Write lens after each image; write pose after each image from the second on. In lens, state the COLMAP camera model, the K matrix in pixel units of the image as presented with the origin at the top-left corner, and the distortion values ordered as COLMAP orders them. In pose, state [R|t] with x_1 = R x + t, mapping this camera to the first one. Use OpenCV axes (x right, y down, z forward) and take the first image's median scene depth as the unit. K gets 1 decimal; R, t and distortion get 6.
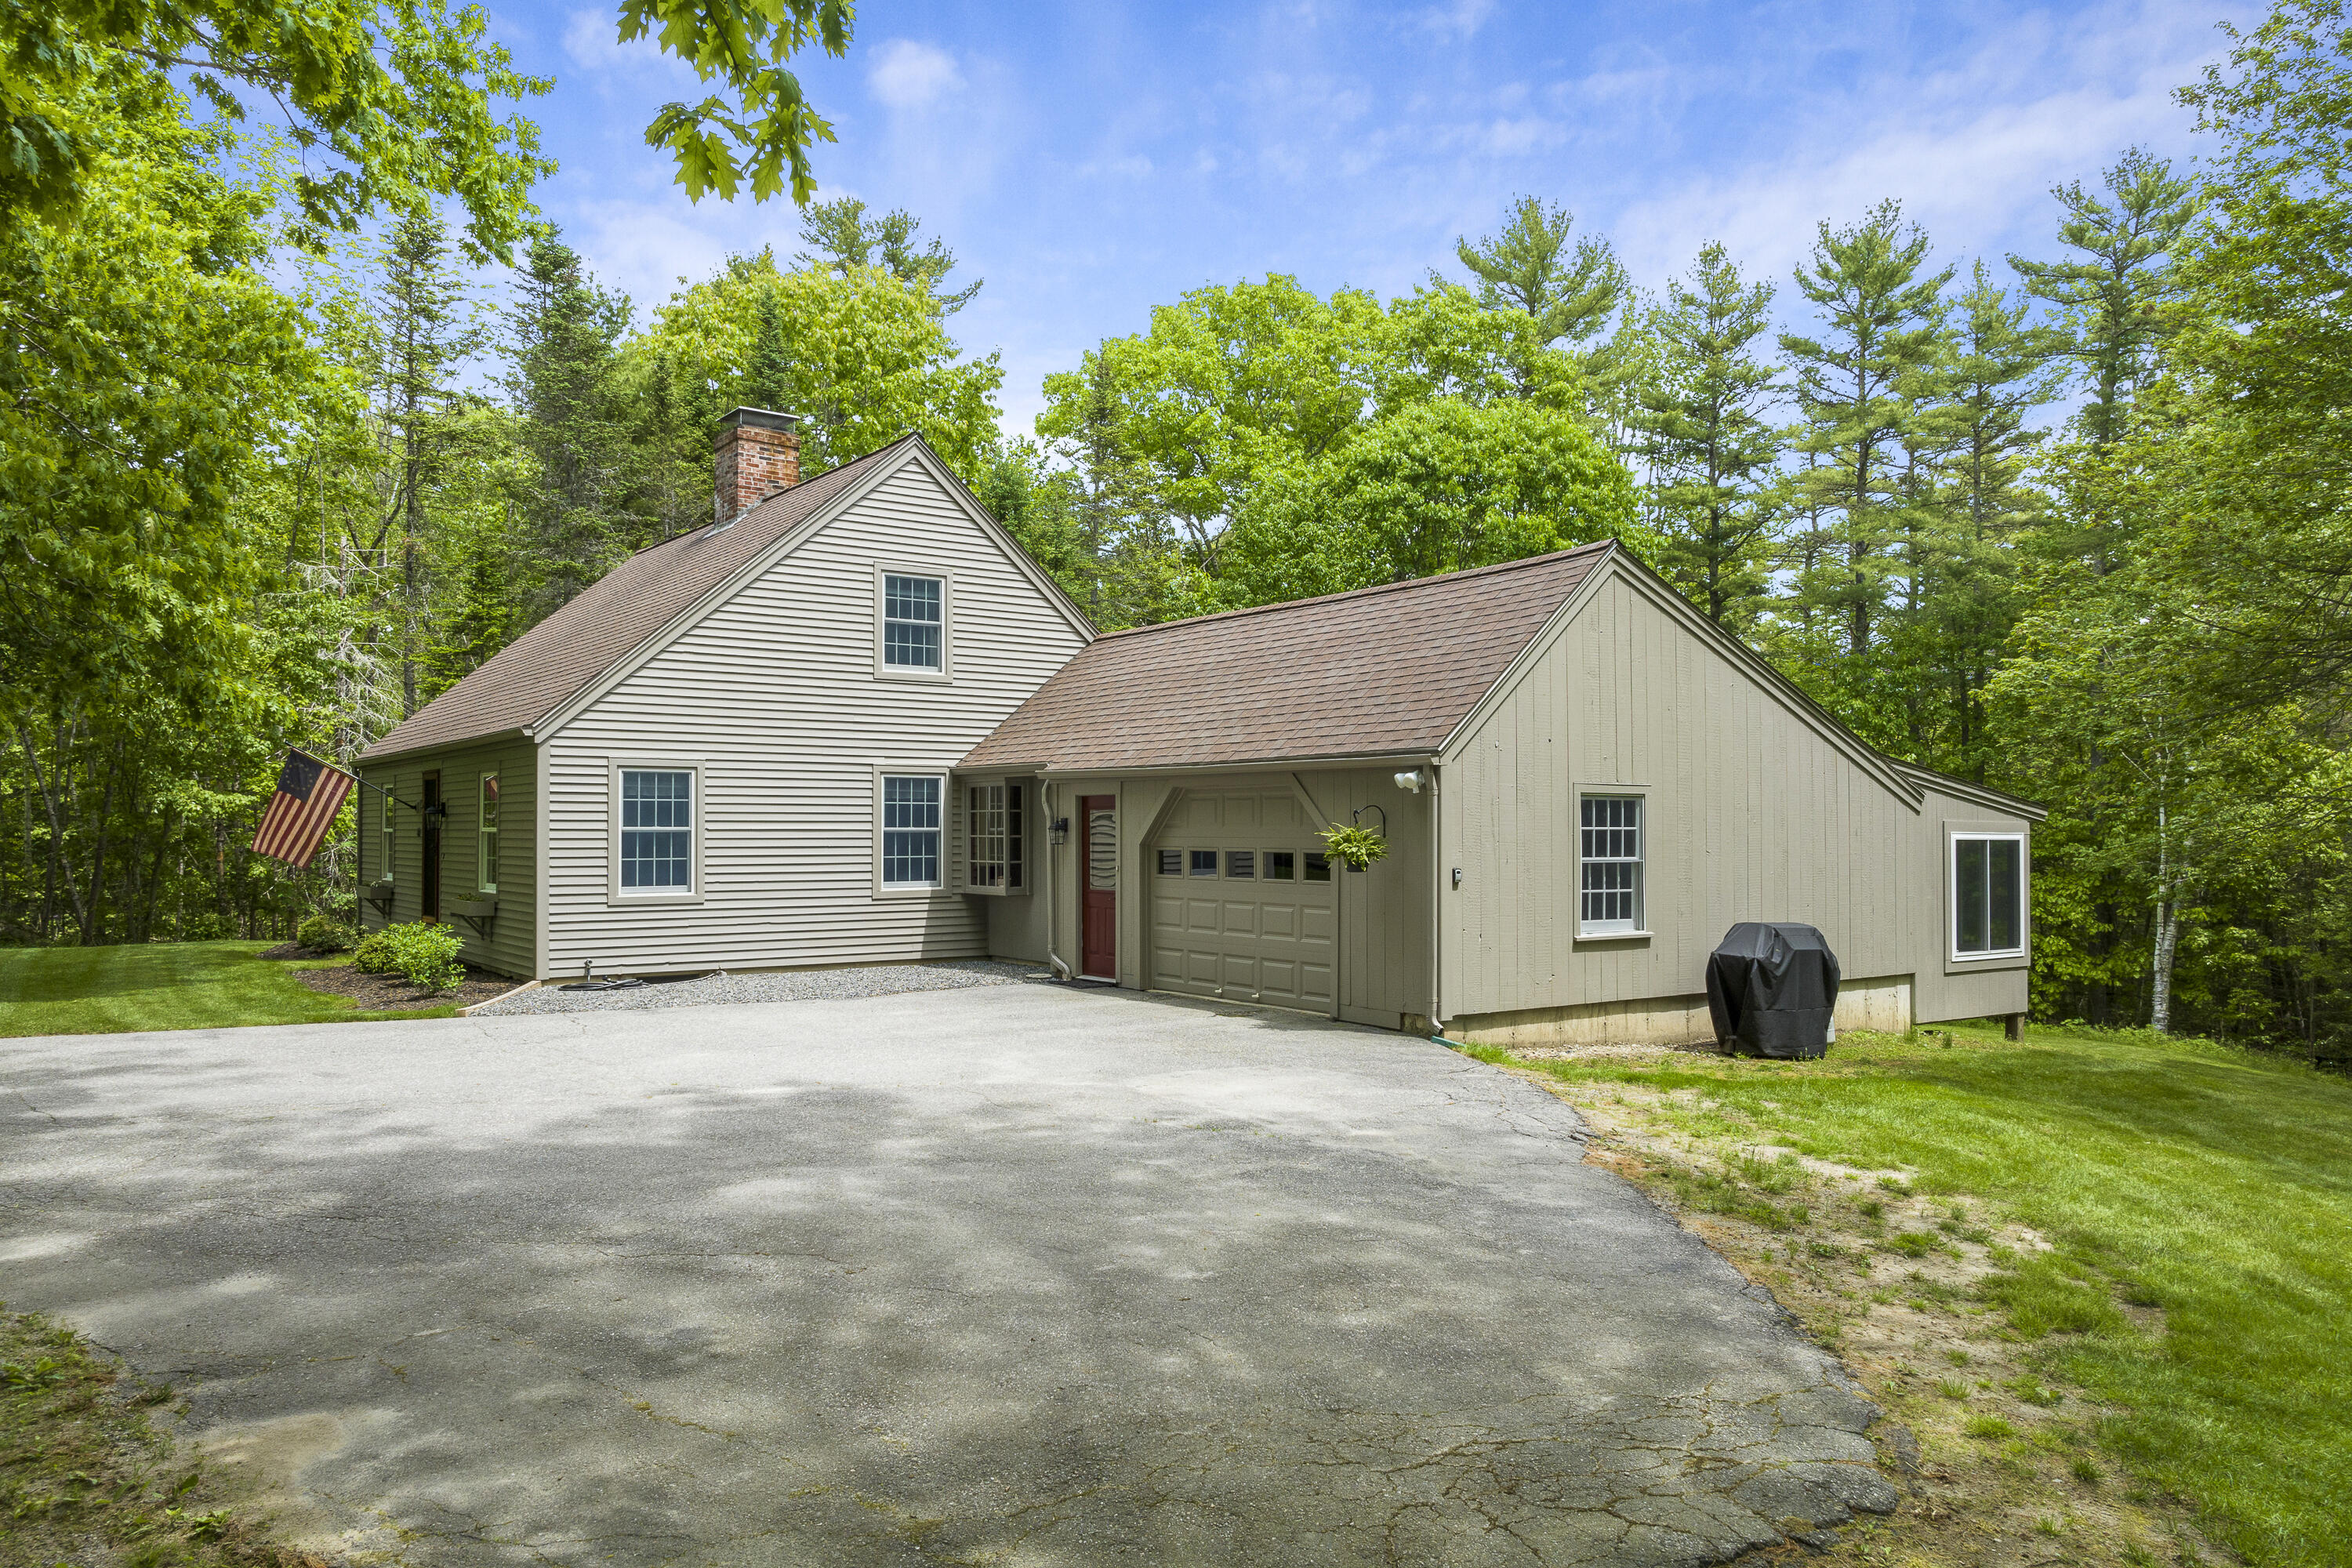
lens RADIAL K [[1624.5, 0, 1177.7], [0, 1624.5, 795.9], [0, 0, 1]] dist [-0.003584, -0.000589]
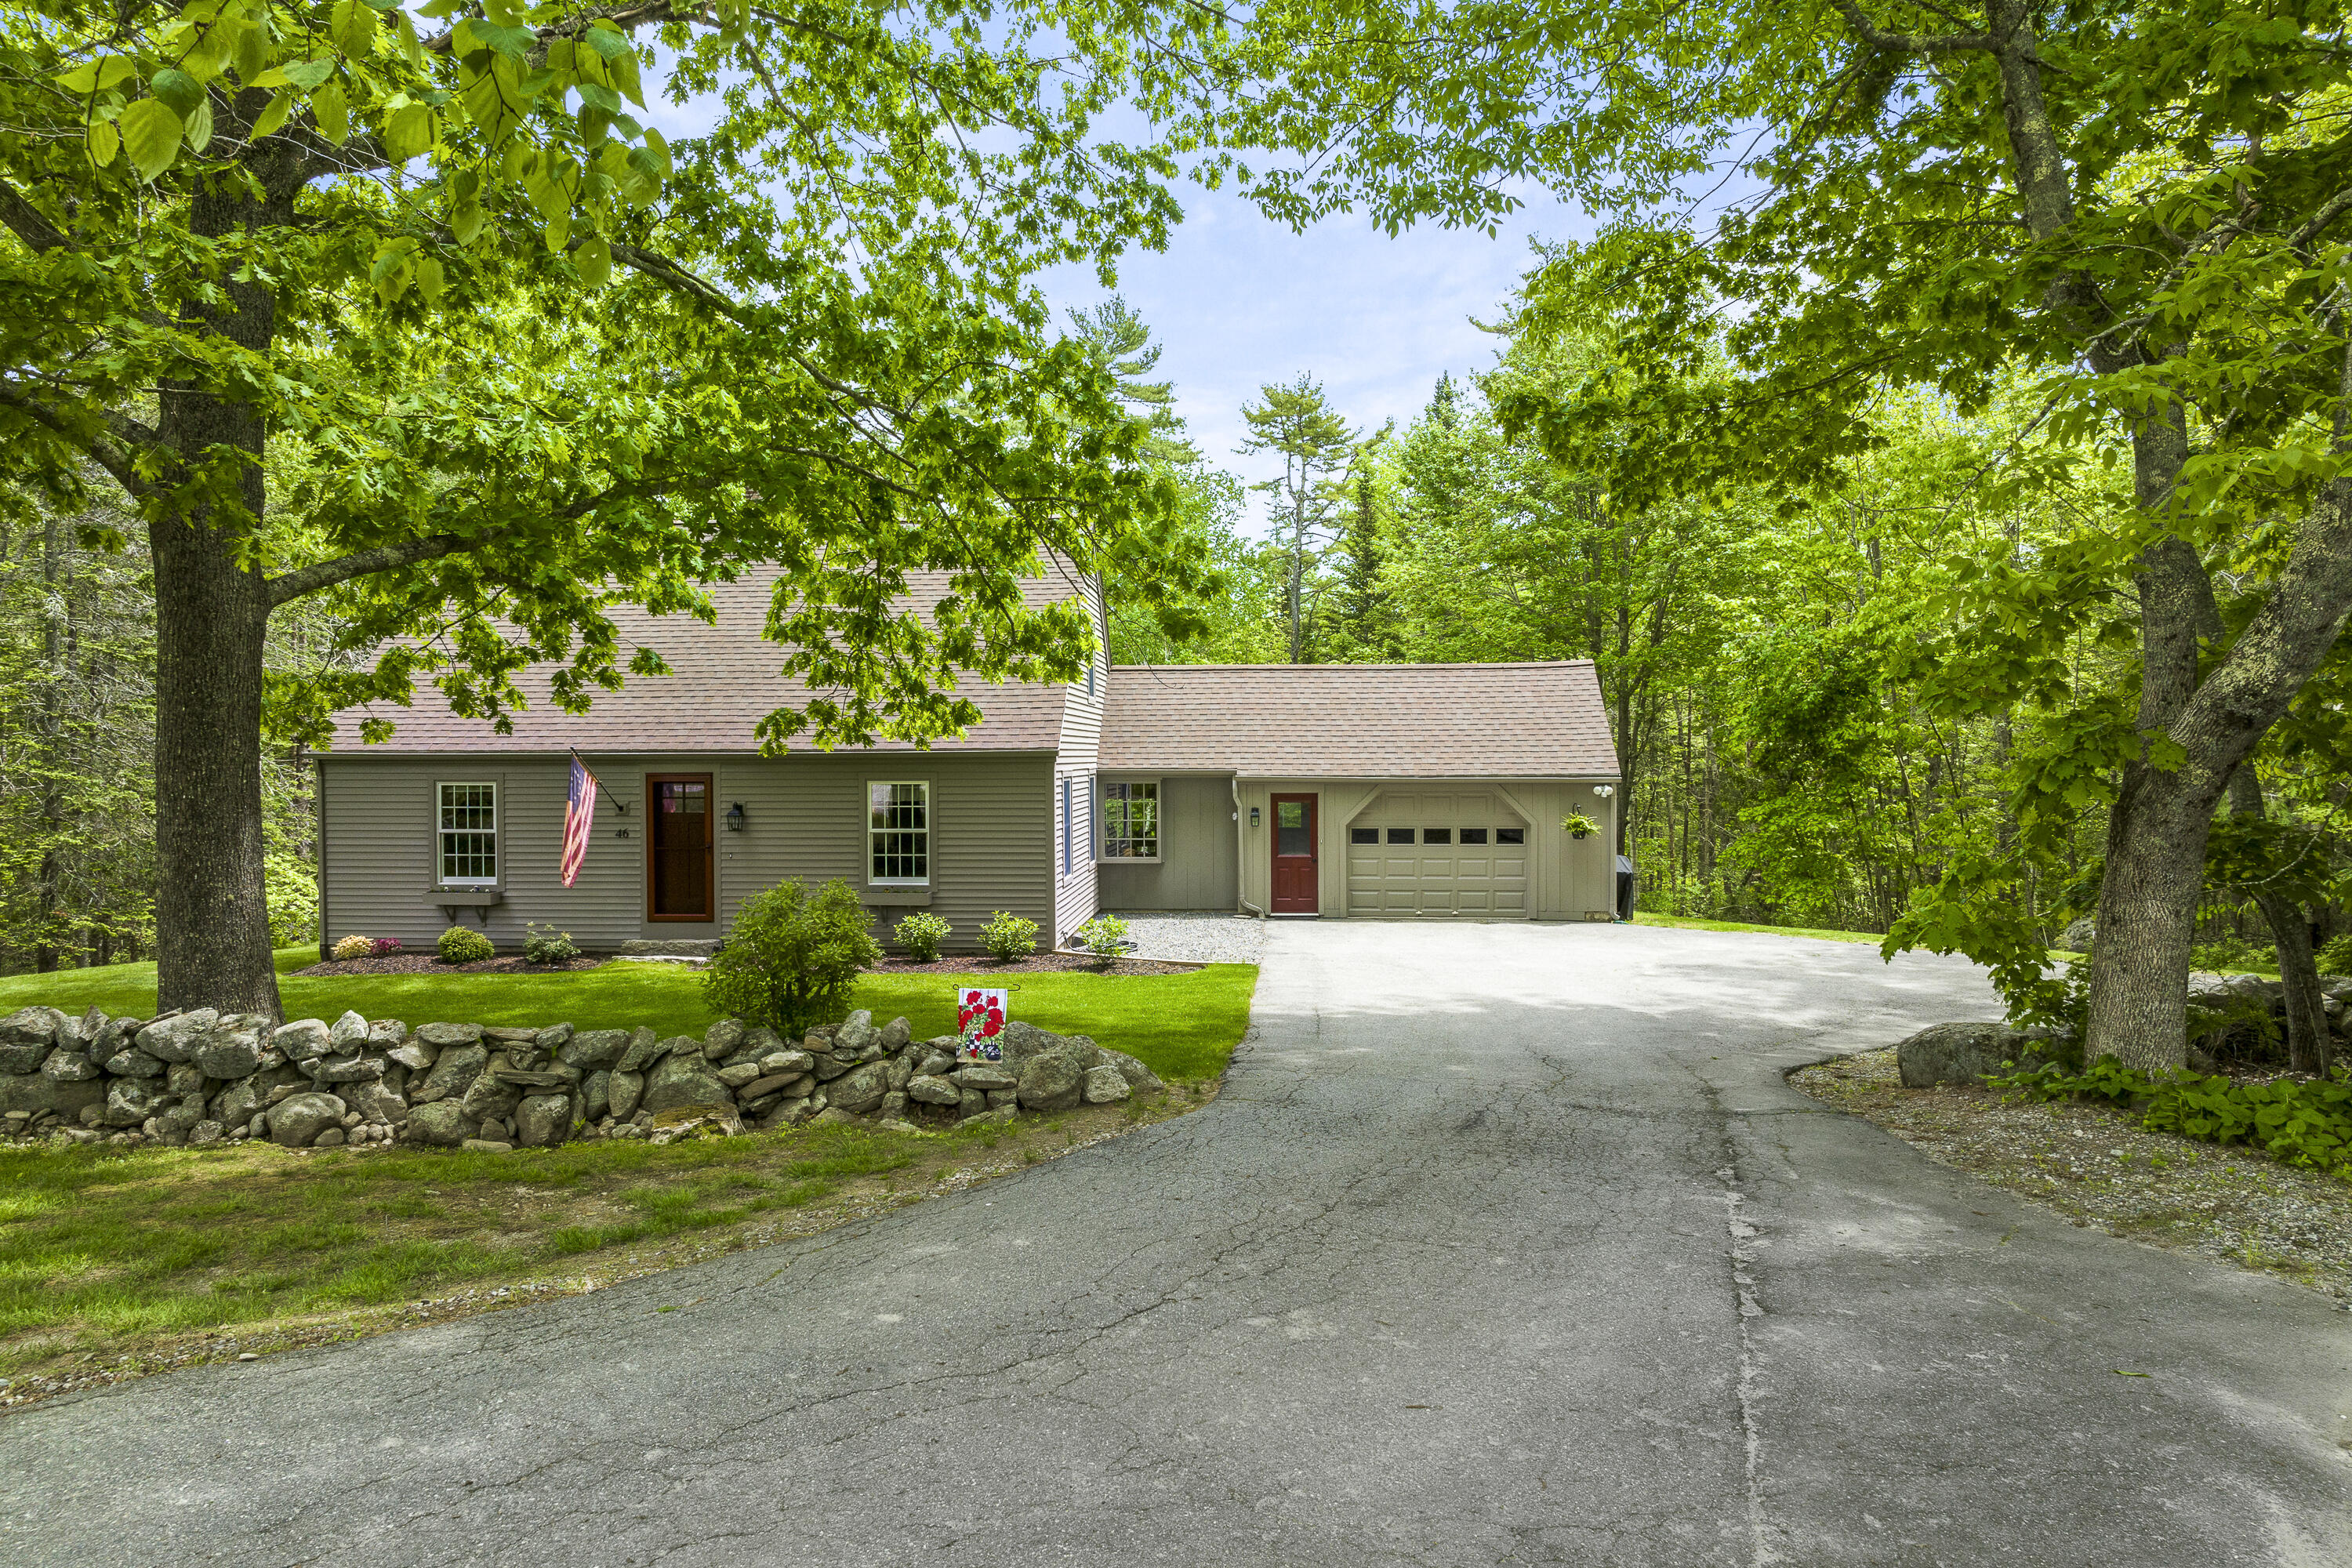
lens RADIAL K [[1615.3, 0, 1173.6], [0, 1615.3, 819.2], [0, 0, 1]] dist [-0.005512, -0.001125]
pose [[0.636331, -0.033810, 0.770675, -1.136554], [-0.013088, 0.998422, 0.054608, -0.050435], [-0.771305, -0.044835, 0.634884, 0.119567]]
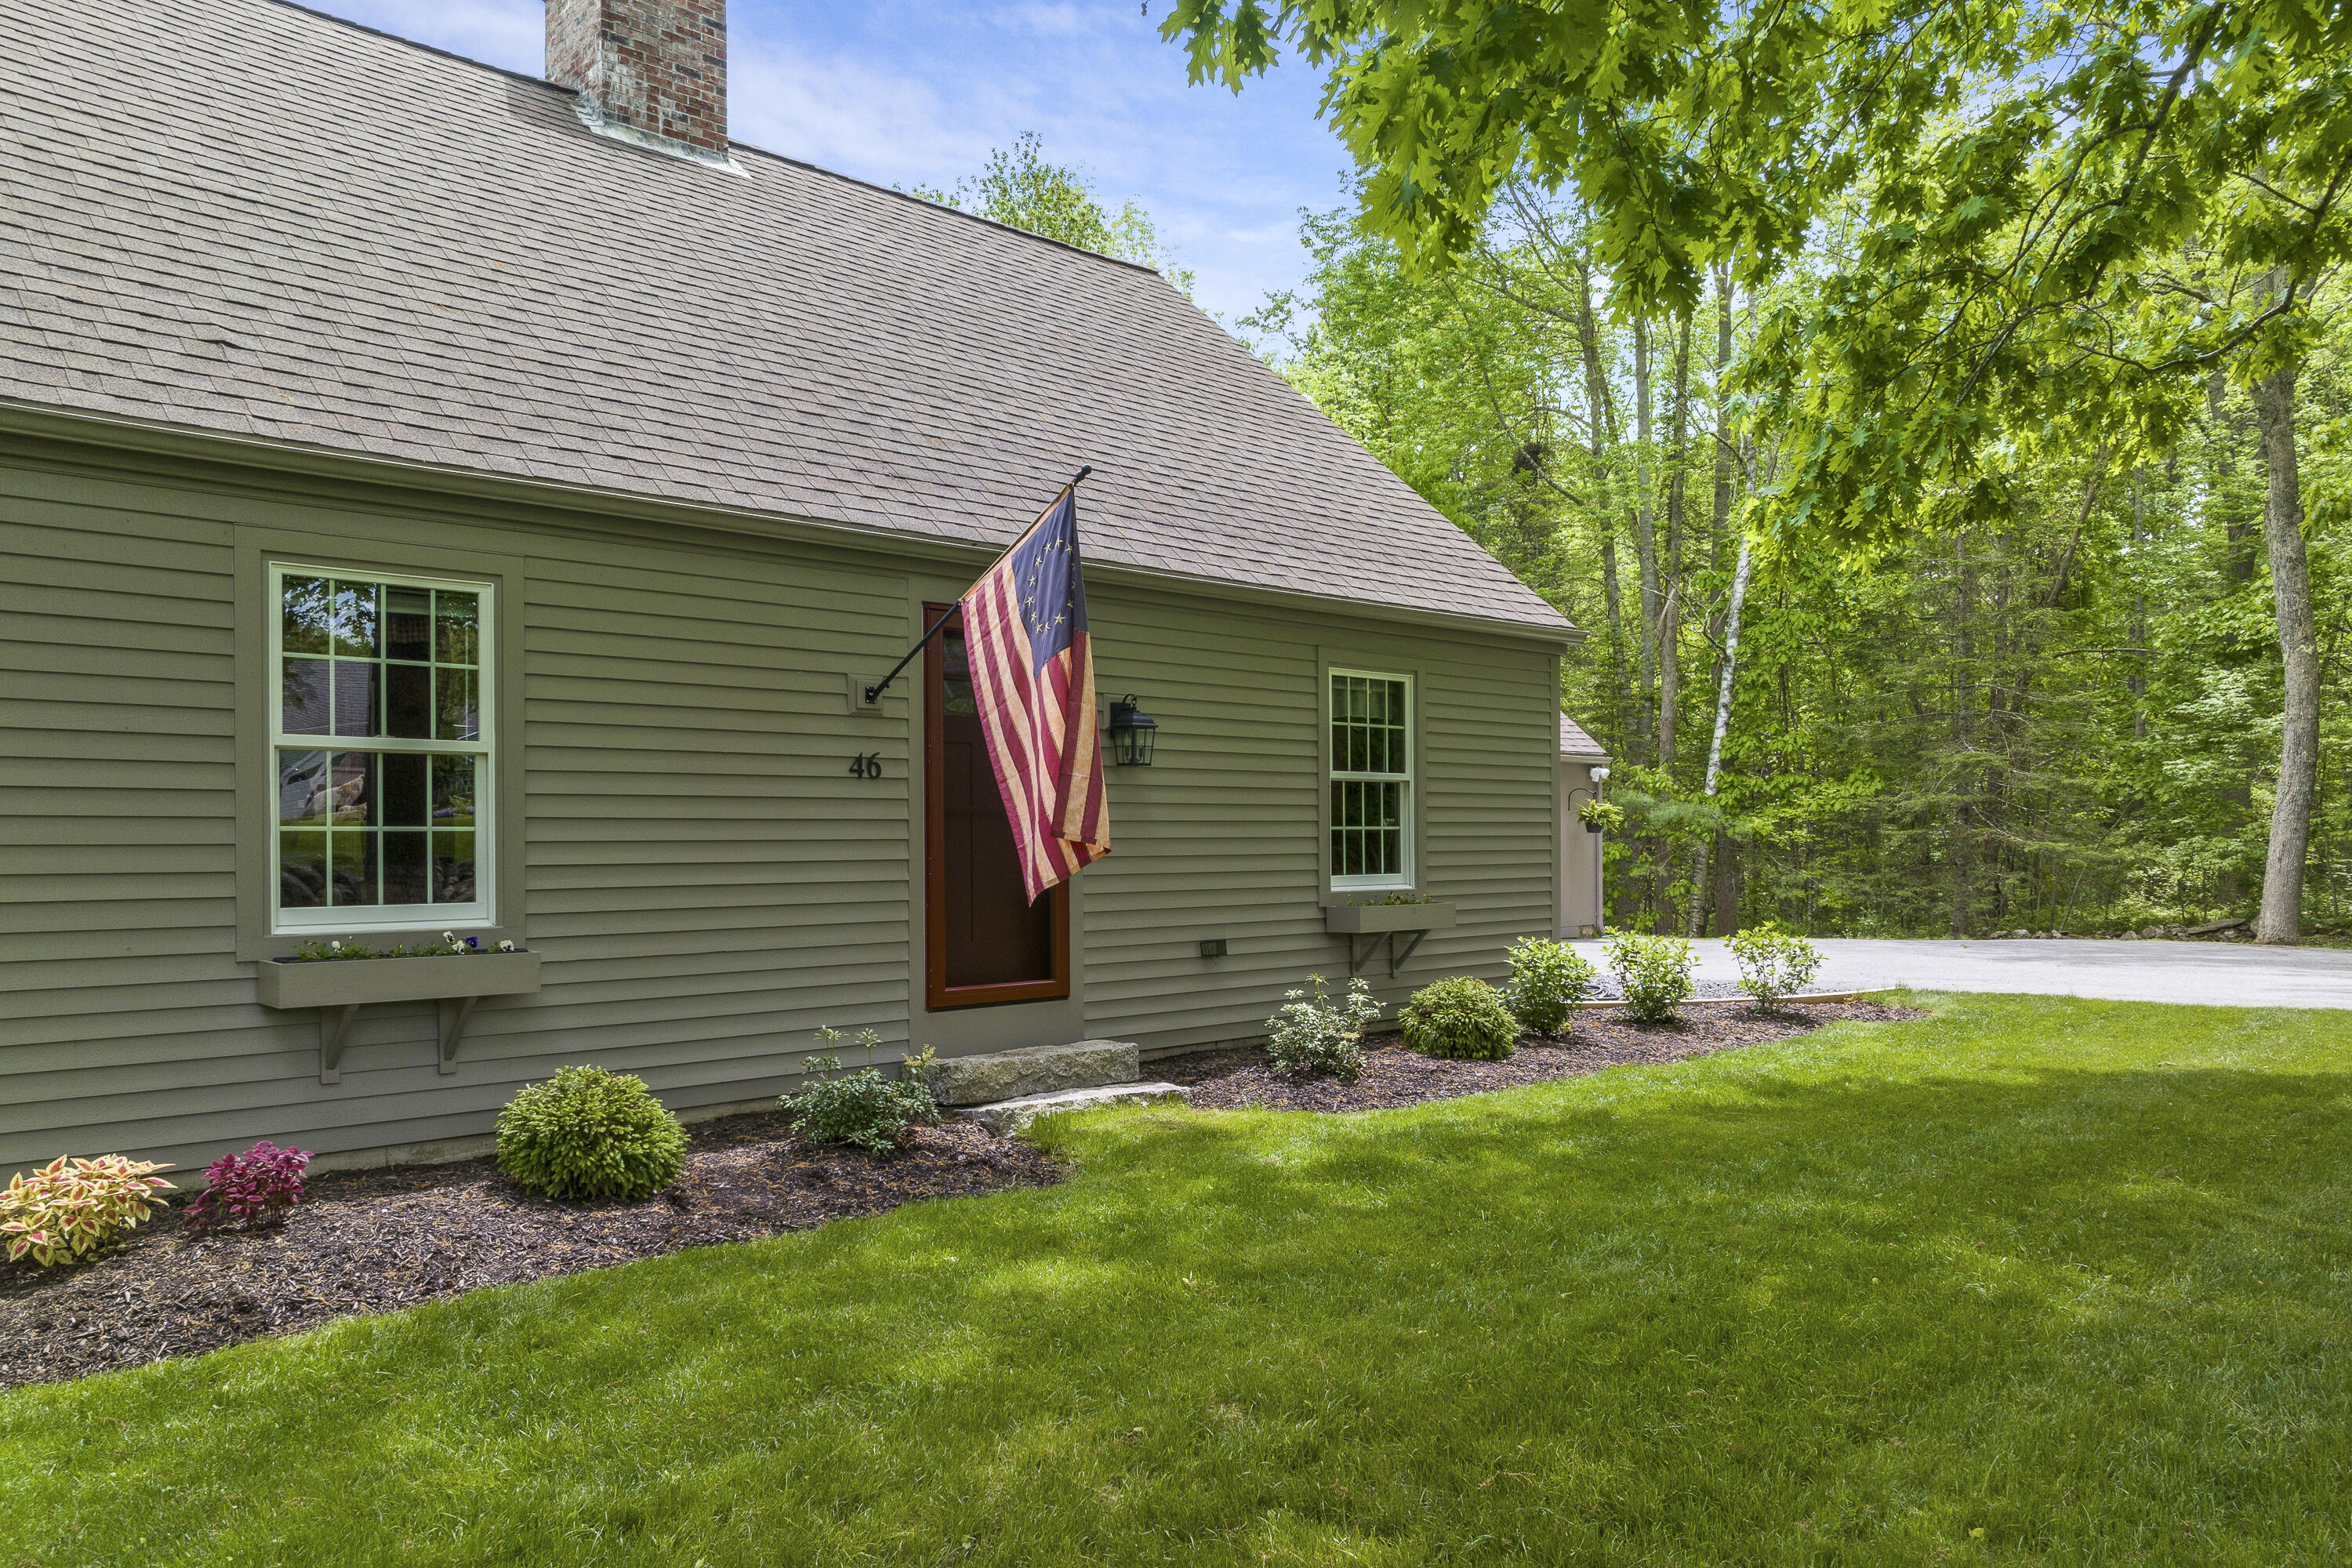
lens RADIAL K [[1635.9, 0, 1172.3], [0, 1635.9, 839.3], [0, 0, 1]] dist [-0.004991, -0.000521]
pose [[-0.127627, -0.001399, 0.991821, -0.926820], [-0.017729, 0.999842, -0.000871, 0.042107], [-0.991664, -0.017695, -0.127632, 1.095436]]
